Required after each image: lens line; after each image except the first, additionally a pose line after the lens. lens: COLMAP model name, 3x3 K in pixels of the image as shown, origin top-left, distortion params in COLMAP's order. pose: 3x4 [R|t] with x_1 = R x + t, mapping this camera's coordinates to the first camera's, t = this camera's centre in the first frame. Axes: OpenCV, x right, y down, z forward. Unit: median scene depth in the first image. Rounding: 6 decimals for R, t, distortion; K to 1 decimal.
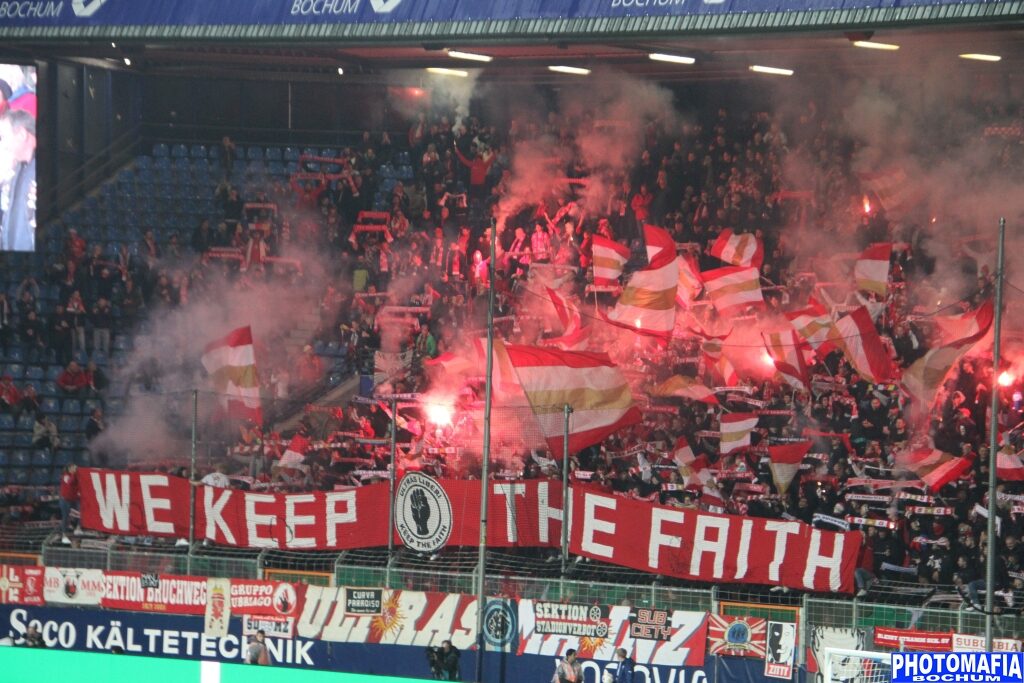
lens RADIAL K [[3153.7, 0, 492.1], [0, 3153.7, 343.2], [0, 0, 1]] dist [0.722015, -12.769446]
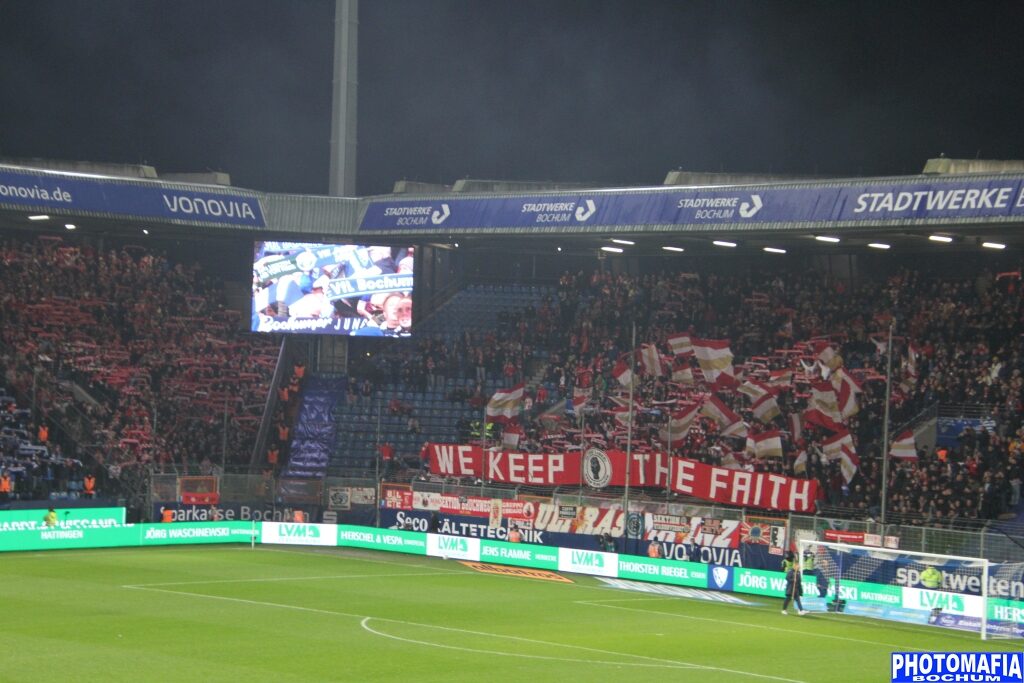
lens RADIAL K [[2655.7, 0, 510.4], [0, 2655.7, 380.8], [0, 0, 1]] dist [0.719203, 2.516728]
pose [[0.998873, 0.012671, -0.045738, -0.000664], [-0.012479, 0.999912, 0.004485, -0.009123], [0.045790, -0.003910, 0.998943, -0.695956]]
